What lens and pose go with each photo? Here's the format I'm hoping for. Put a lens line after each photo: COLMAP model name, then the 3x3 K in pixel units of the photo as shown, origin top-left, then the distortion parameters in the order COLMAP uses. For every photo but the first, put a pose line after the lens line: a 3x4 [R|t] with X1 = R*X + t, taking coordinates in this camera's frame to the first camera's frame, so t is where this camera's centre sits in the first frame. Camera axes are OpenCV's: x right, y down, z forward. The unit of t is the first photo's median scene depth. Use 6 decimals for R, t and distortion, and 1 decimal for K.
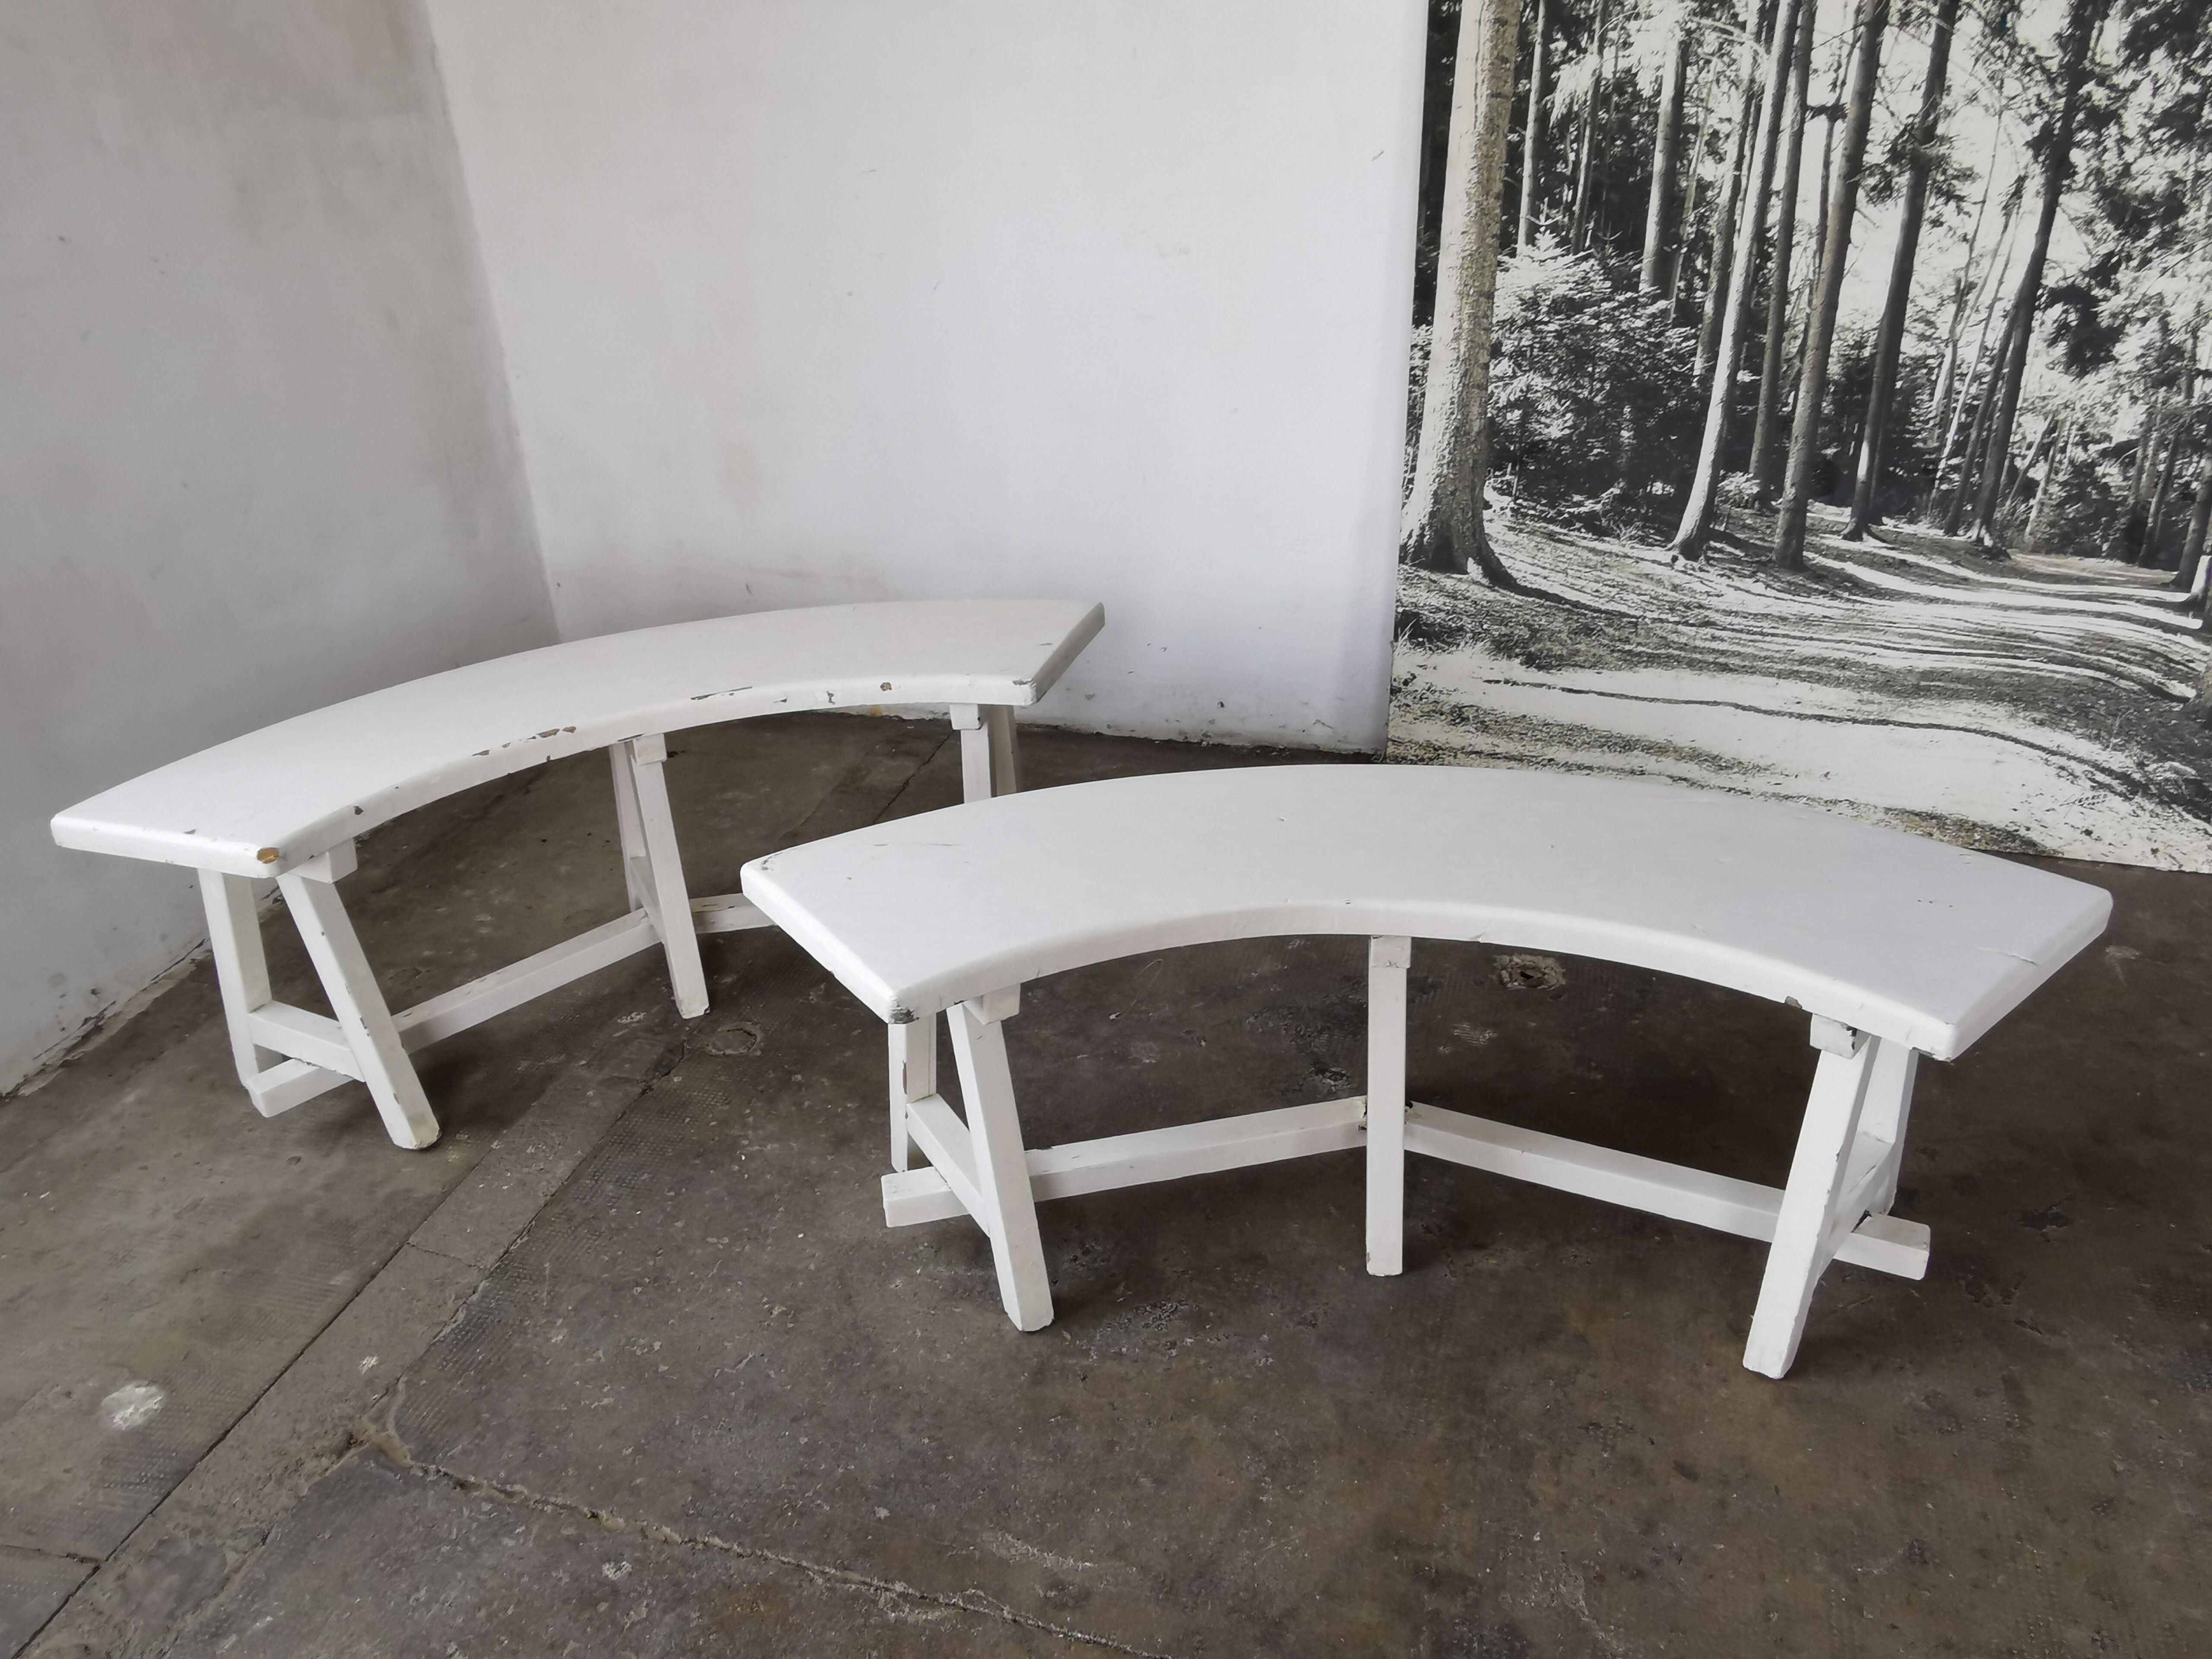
lens RADIAL K [[1639.4, 0, 1117.4], [0, 1639.4, 799.0], [0, 0, 1]] dist [-0.009816, 0.004468]
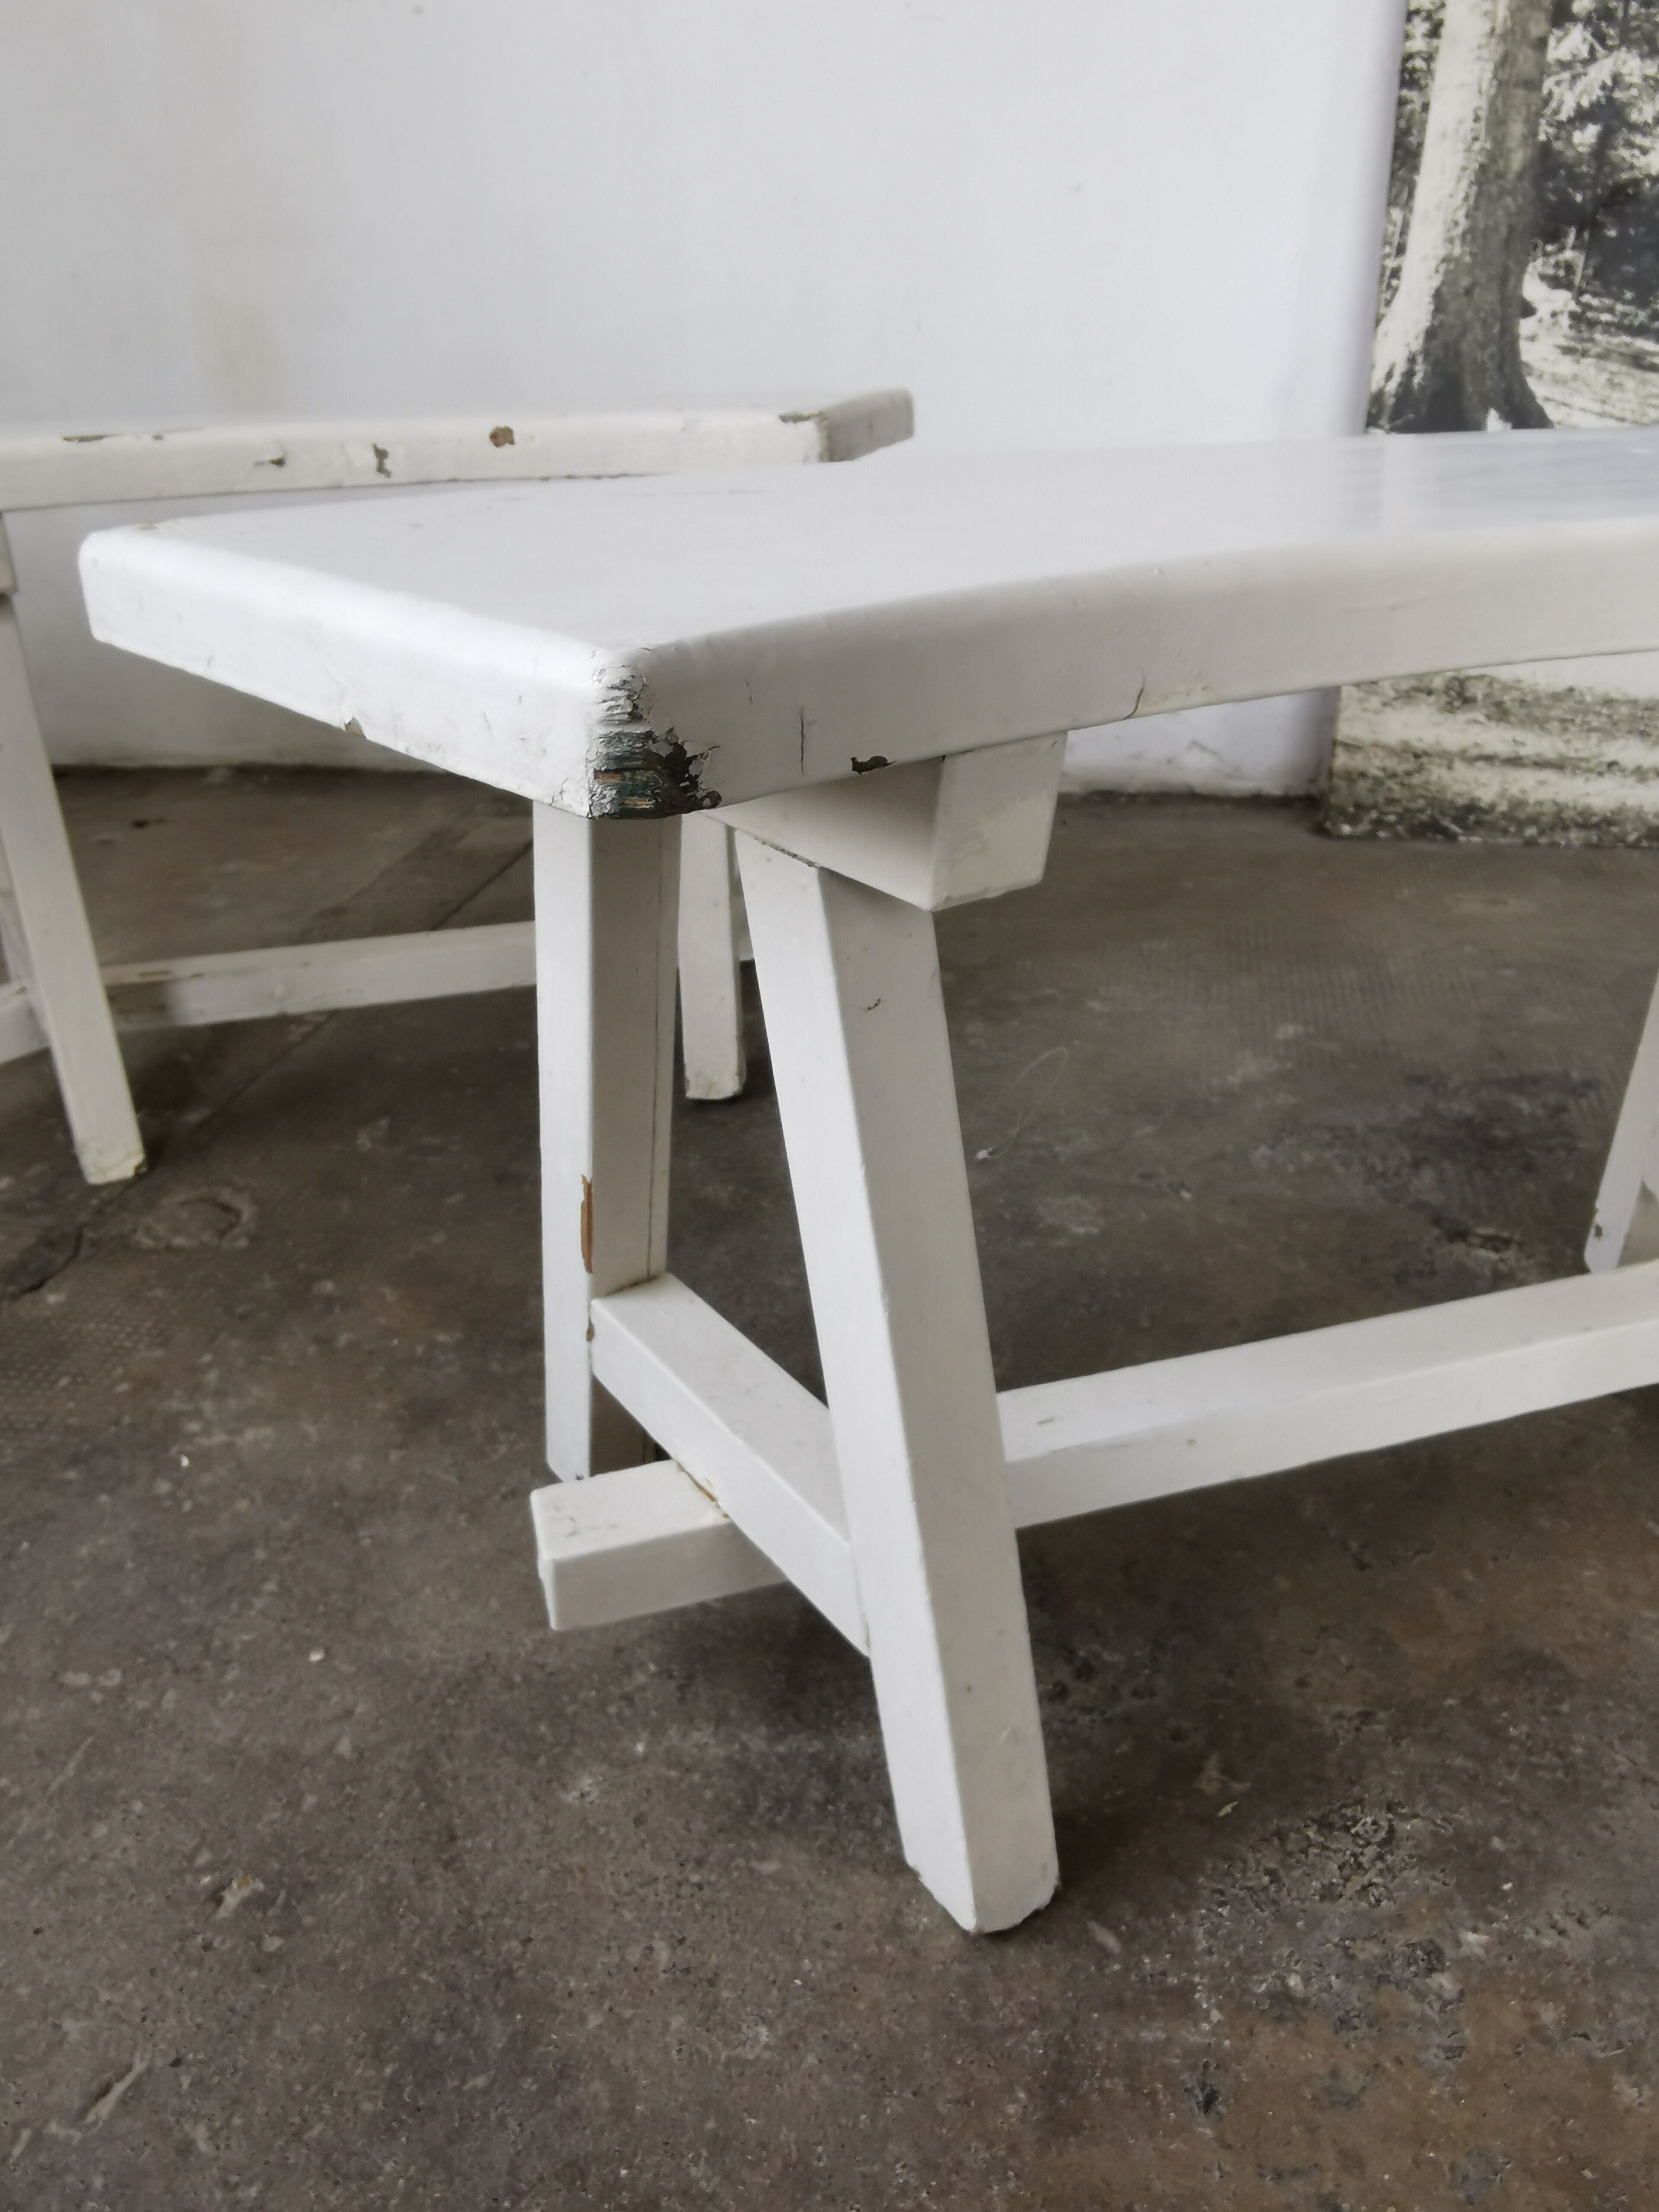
lens RADIAL K [[1639.4, 0, 834.3], [0, 1639.4, 1101.9], [0, 0, 1]] dist [-0.009816, 0.004468]
pose [[0.997136, -0.022568, 0.072177, -0.077162], [0.023243, 0.999694, -0.008519, 0.113338], [-0.071963, 0.010173, 0.997355, 0.481116]]
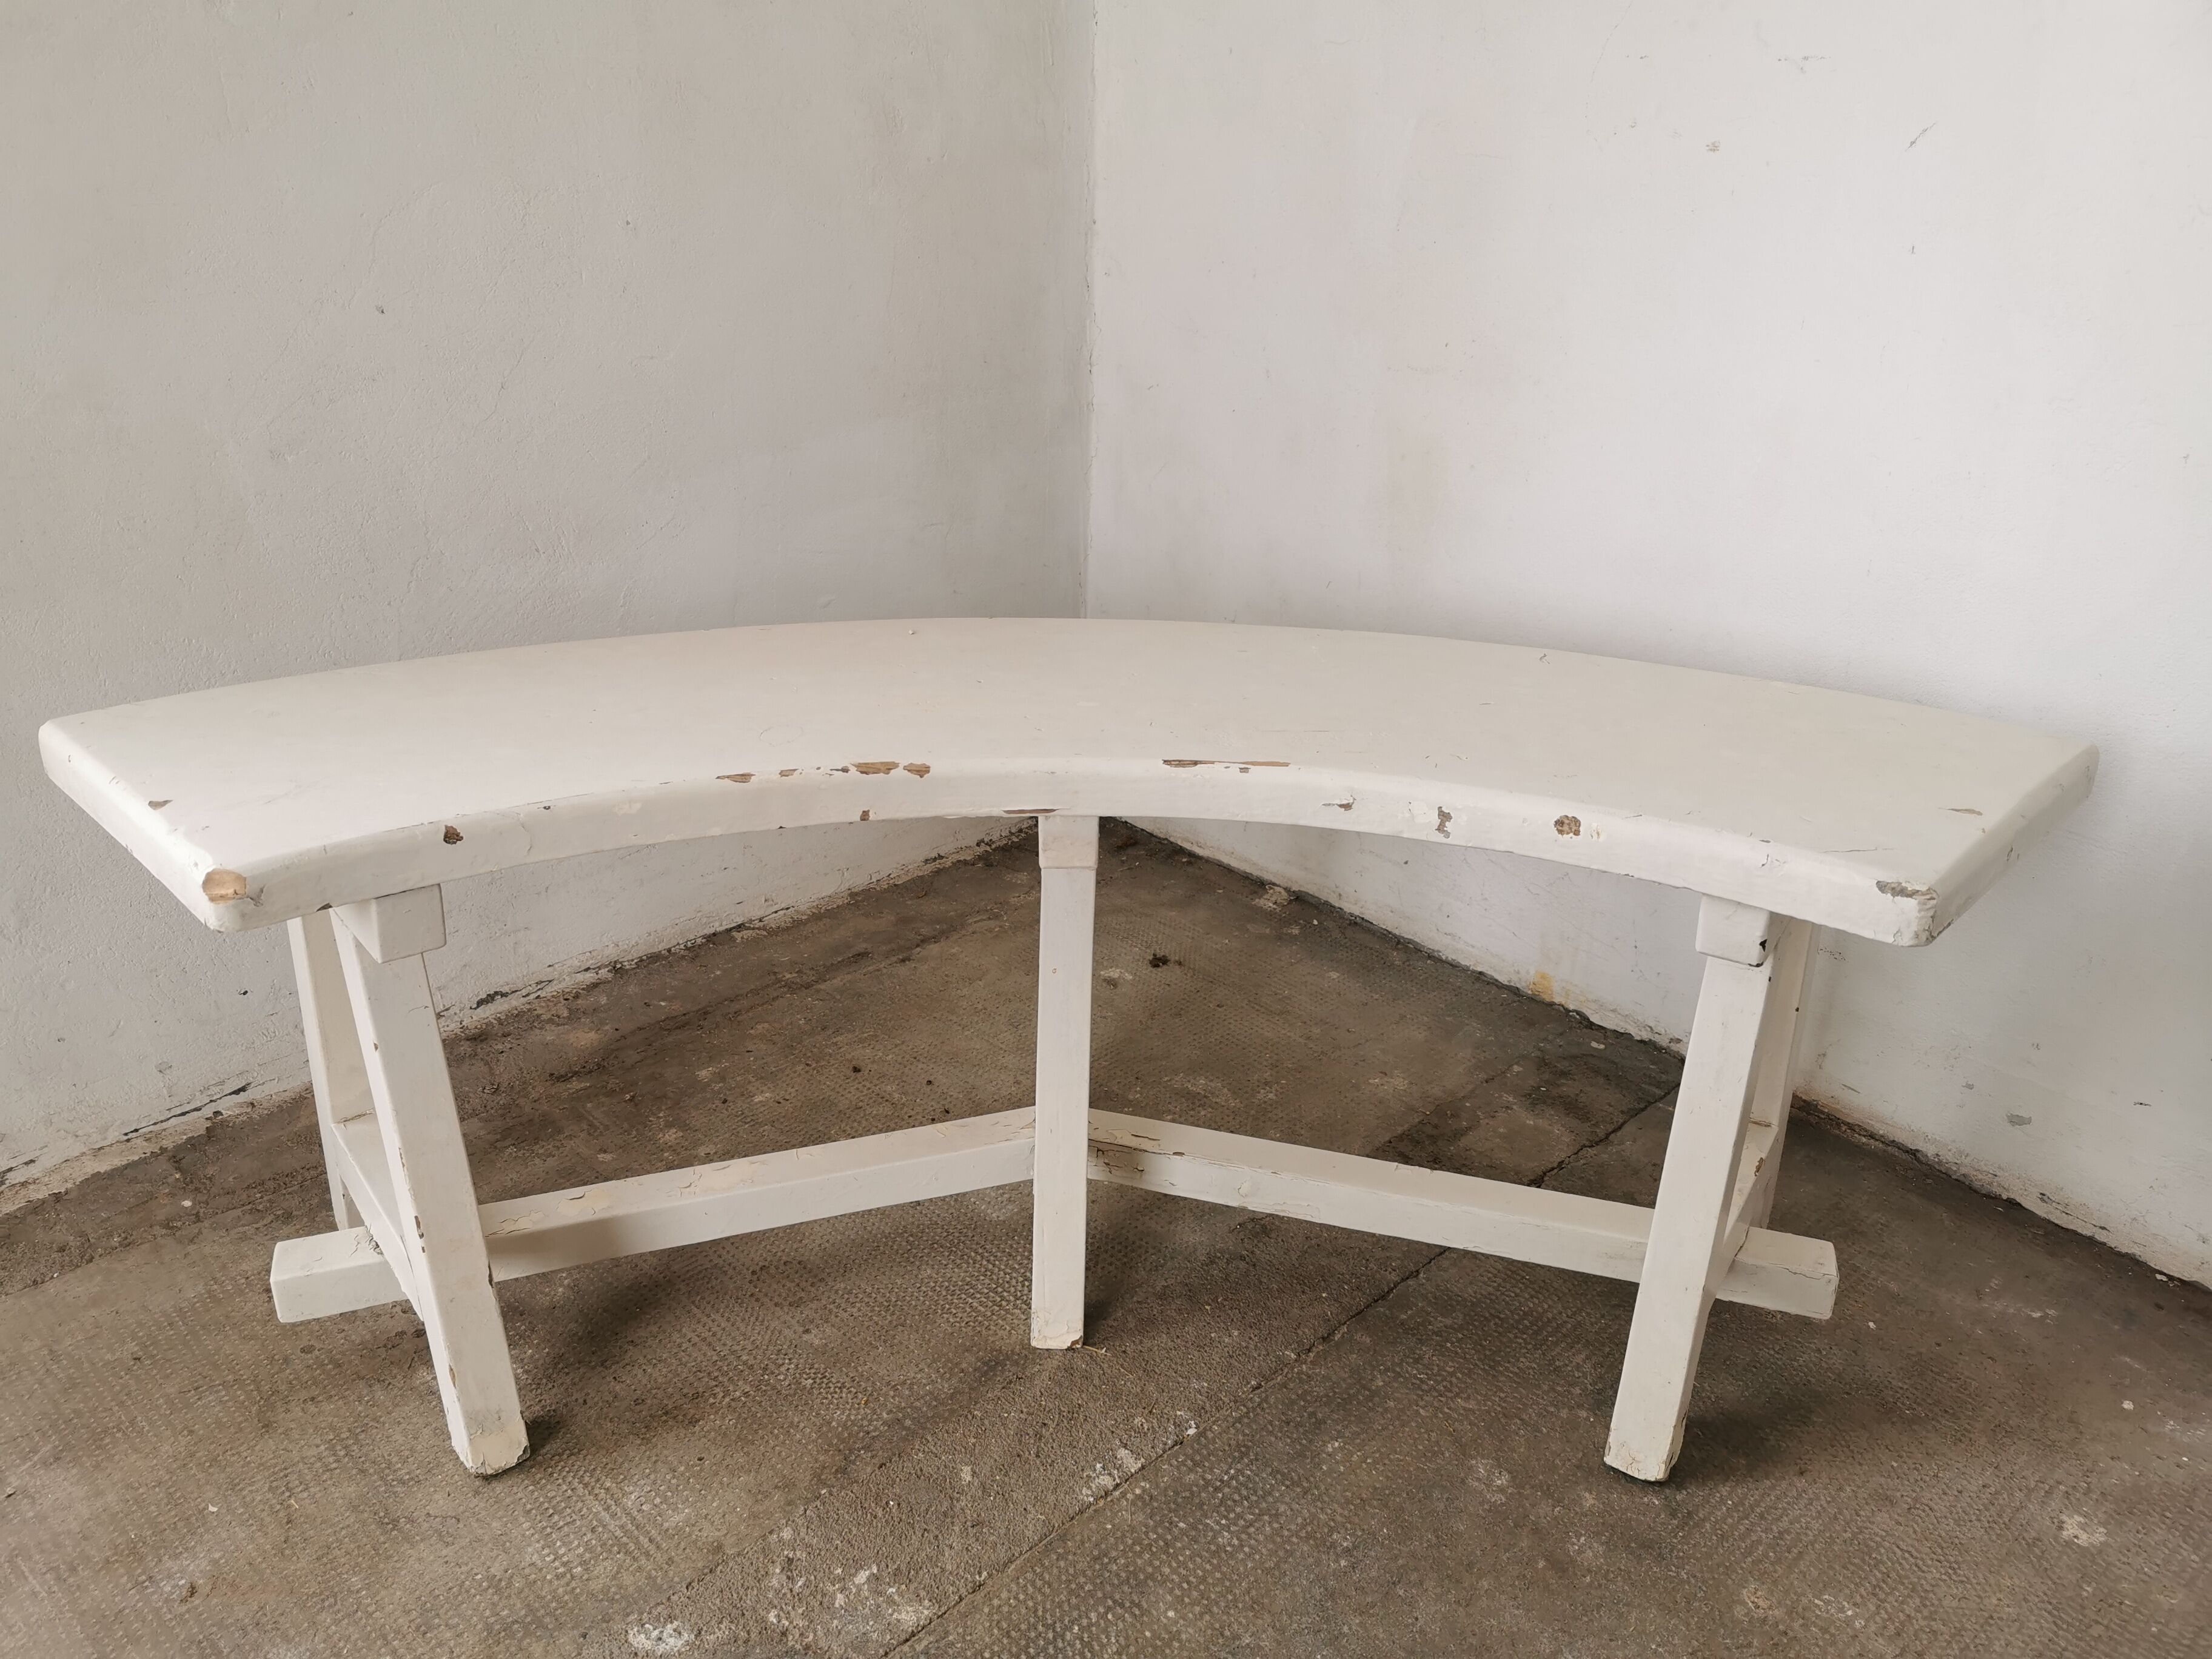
lens RADIAL K [[1707.3, 0, 1097.8], [0, 1707.3, 822.5], [0, 0, 1]] dist [0.063994, -0.088630]
pose [[0.854140, 0.258343, -0.451335, -0.049994], [-0.275504, 0.960874, 0.028617, -0.109265], [0.441069, 0.099901, 0.891896, 0.604618]]
